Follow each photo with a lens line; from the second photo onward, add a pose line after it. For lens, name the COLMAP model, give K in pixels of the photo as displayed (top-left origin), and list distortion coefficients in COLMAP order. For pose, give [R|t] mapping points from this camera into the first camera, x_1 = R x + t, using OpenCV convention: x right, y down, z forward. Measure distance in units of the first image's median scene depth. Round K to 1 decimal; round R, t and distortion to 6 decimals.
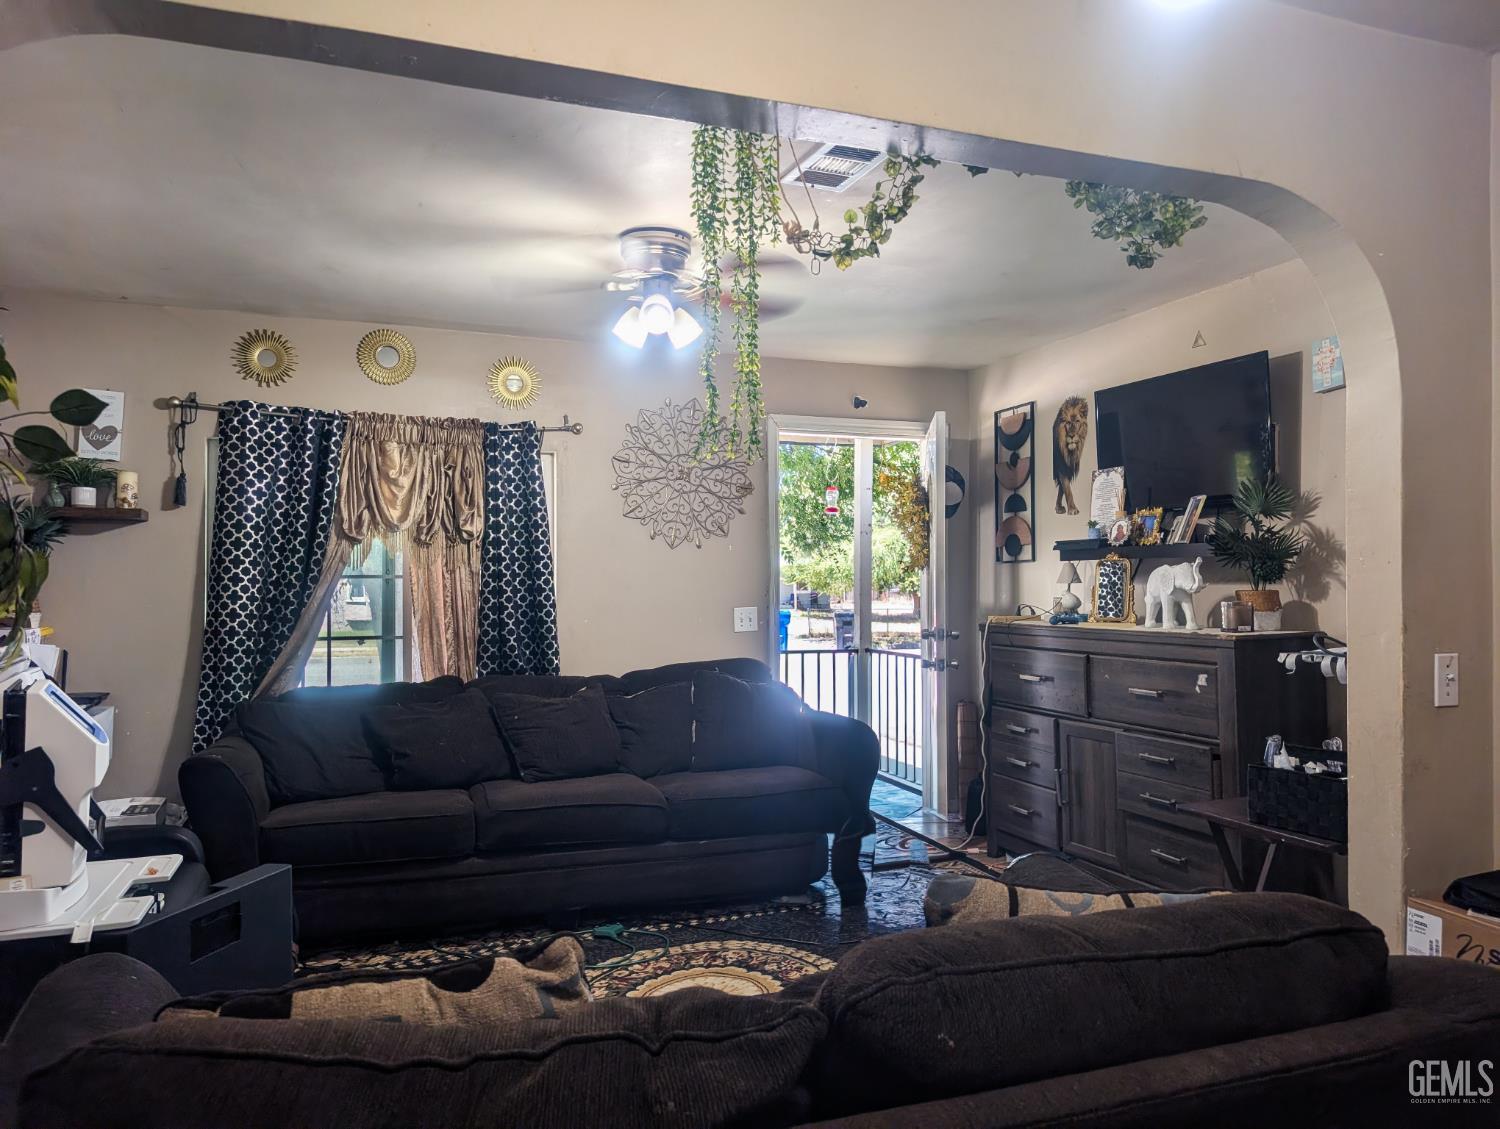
lens RADIAL K [[1074.5, 0, 751.3], [0, 1074.5, 574.6], [0, 0, 1]] dist [0.038852, -0.078750]
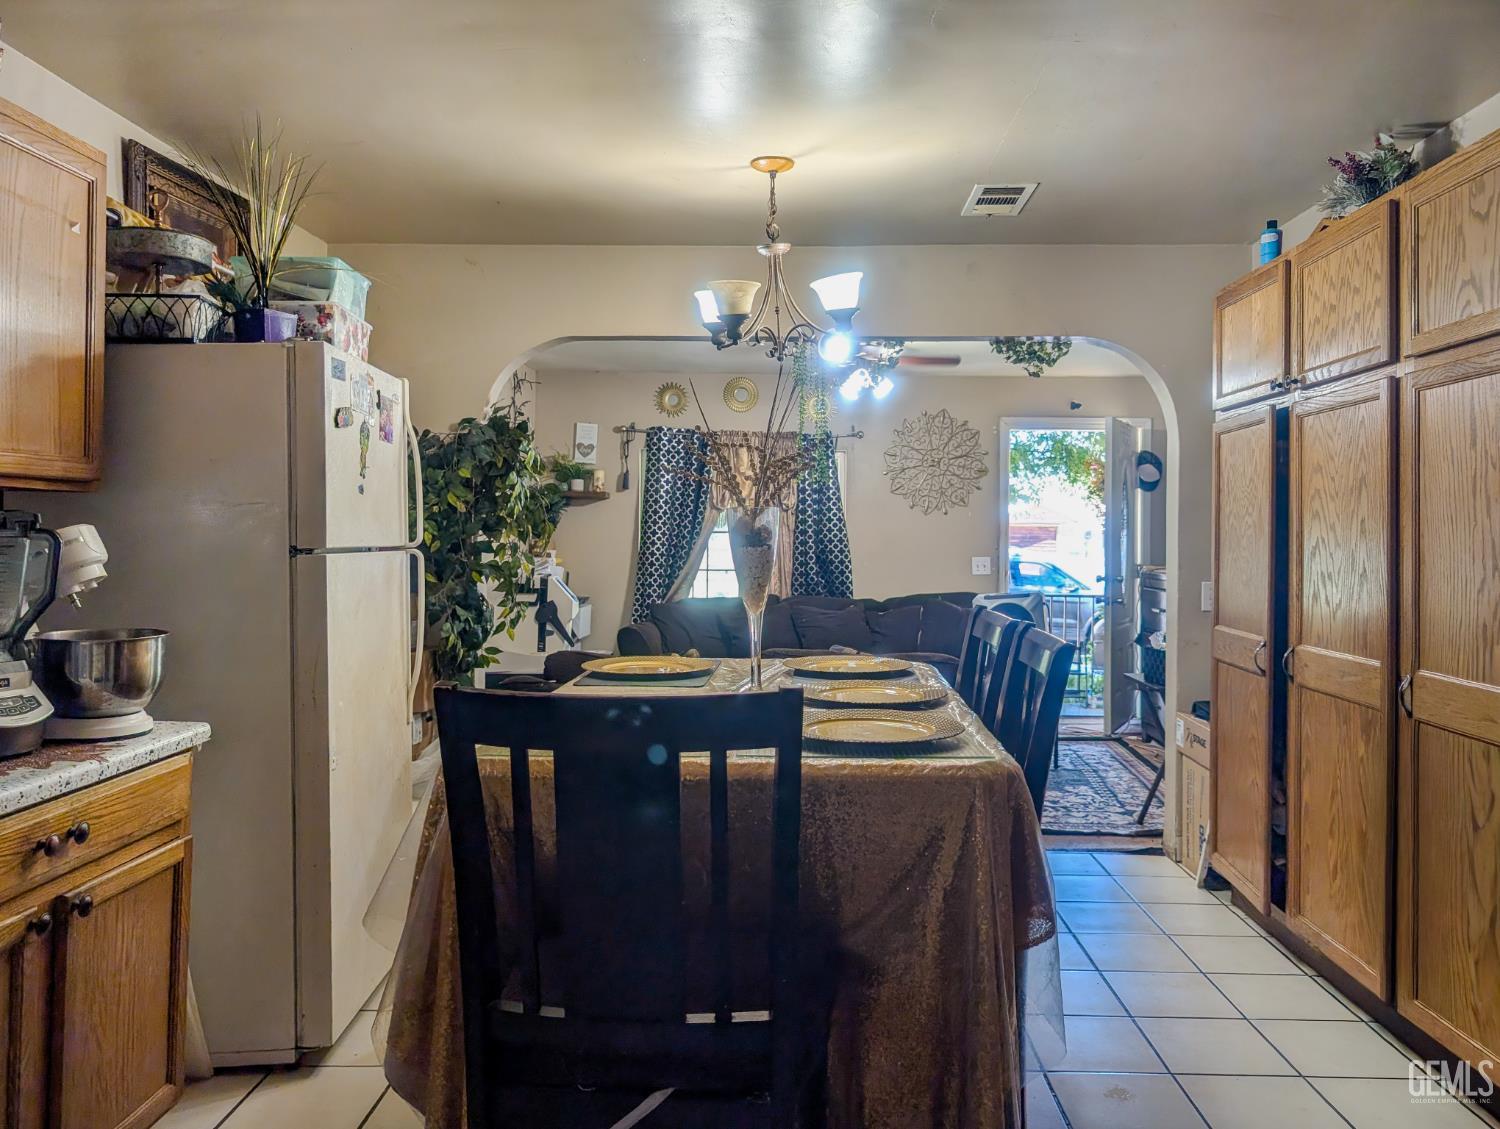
lens RADIAL K [[1074.5, 0, 751.3], [0, 1074.5, 574.6], [0, 0, 1]] dist [0.038852, -0.078750]
pose [[0.917627, 0.026407, -0.396564, 0.328334], [-0.009885, 0.998998, 0.043650, -0.005349], [0.397319, -0.036134, 0.916969, -0.483157]]
